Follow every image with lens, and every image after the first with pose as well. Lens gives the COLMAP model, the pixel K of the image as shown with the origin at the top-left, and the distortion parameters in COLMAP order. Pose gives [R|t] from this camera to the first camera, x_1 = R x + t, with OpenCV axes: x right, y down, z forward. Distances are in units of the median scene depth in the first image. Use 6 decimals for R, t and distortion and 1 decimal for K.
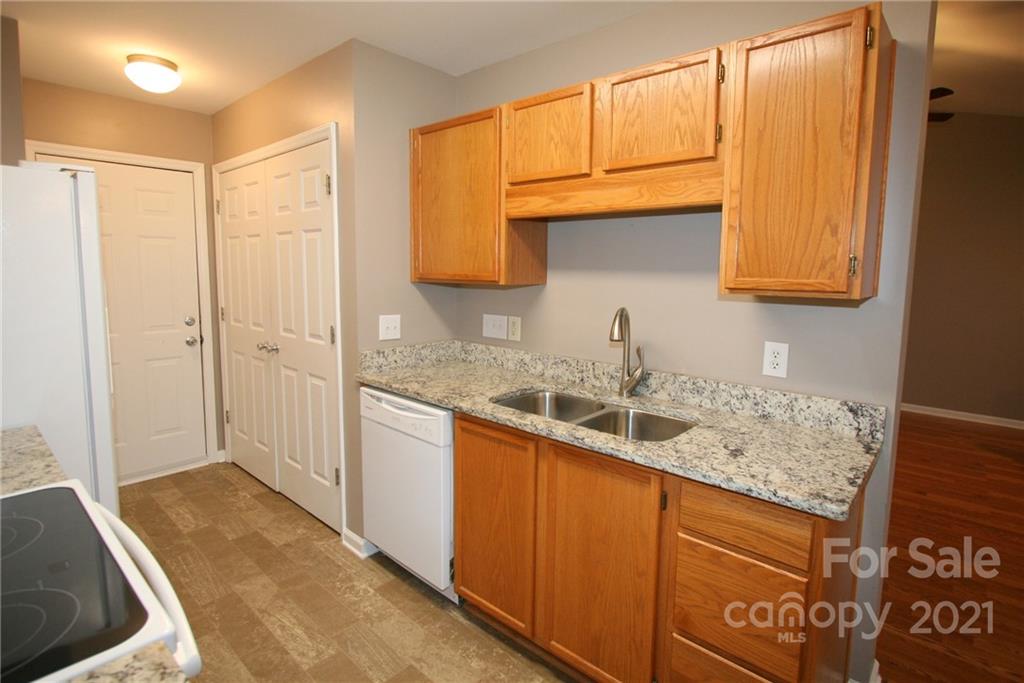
lens RADIAL K [[508.8, 0, 510.3], [0, 508.8, 323.3], [0, 0, 1]] dist [-0.025300, -0.000097]
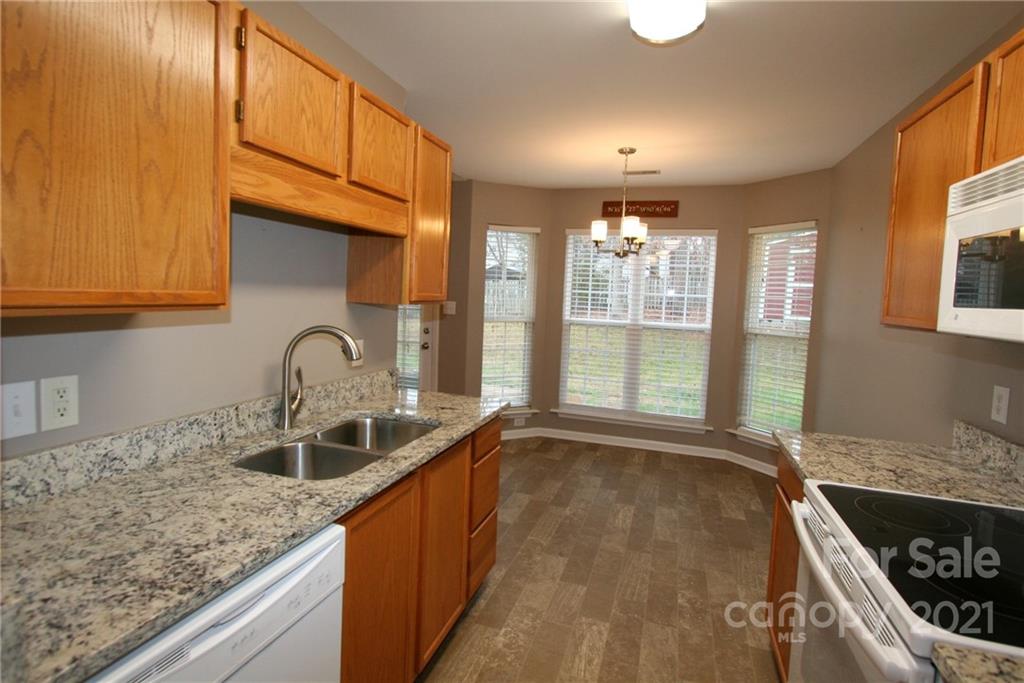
lens RADIAL K [[511.2, 0, 495.3], [0, 511.2, 325.3], [0, 0, 1]] dist [-0.018747, 0.000088]
pose [[-0.372744, -0.089231, 0.923634, -0.641389], [0.054490, 0.991543, 0.117781, -0.105763], [-0.926333, 0.094231, -0.364730, 0.895159]]
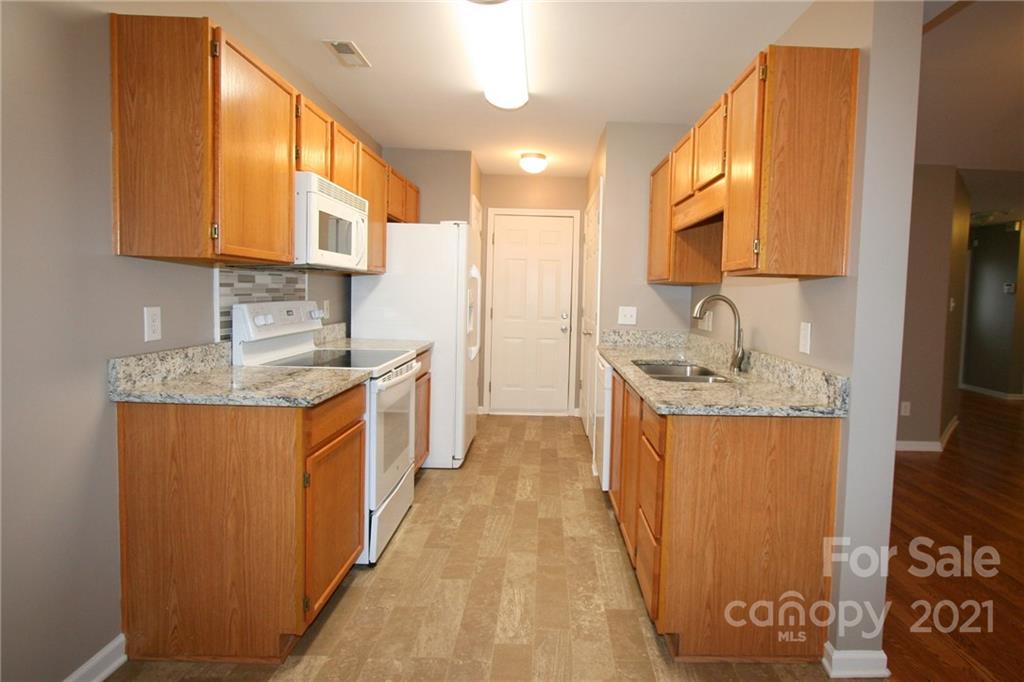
lens RADIAL K [[544.0, 0, 555.7], [0, 544.0, 325.1], [0, 0, 1]] dist [-0.018667, 0.000167]
pose [[0.678164, 0.048294, -0.733322, 0.805786], [-0.097853, 0.994888, -0.024973, 0.100112], [0.728367, 0.088693, 0.679422, -0.172855]]
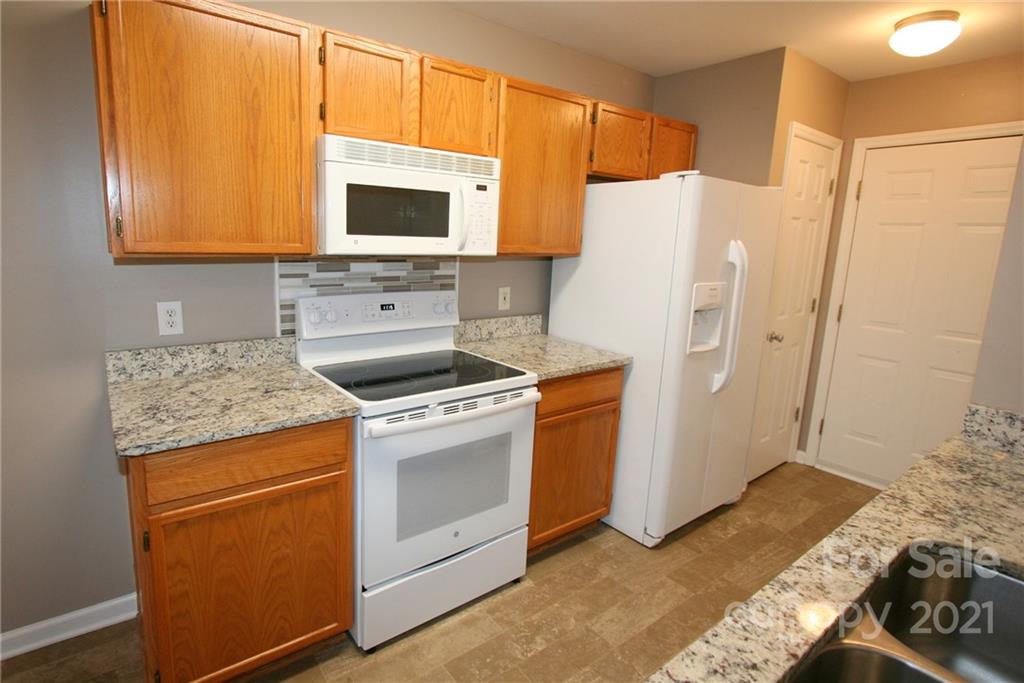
lens RADIAL K [[514.2, 0, 457.1], [0, 514.2, 325.1], [0, 0, 1]] dist [-0.017181, 0.000330]
pose [[-0.232997, 0.145064, -0.961597, 0.432808], [-0.139853, 0.973535, 0.180751, -0.060973], [0.962369, 0.176596, -0.206543, 0.548365]]
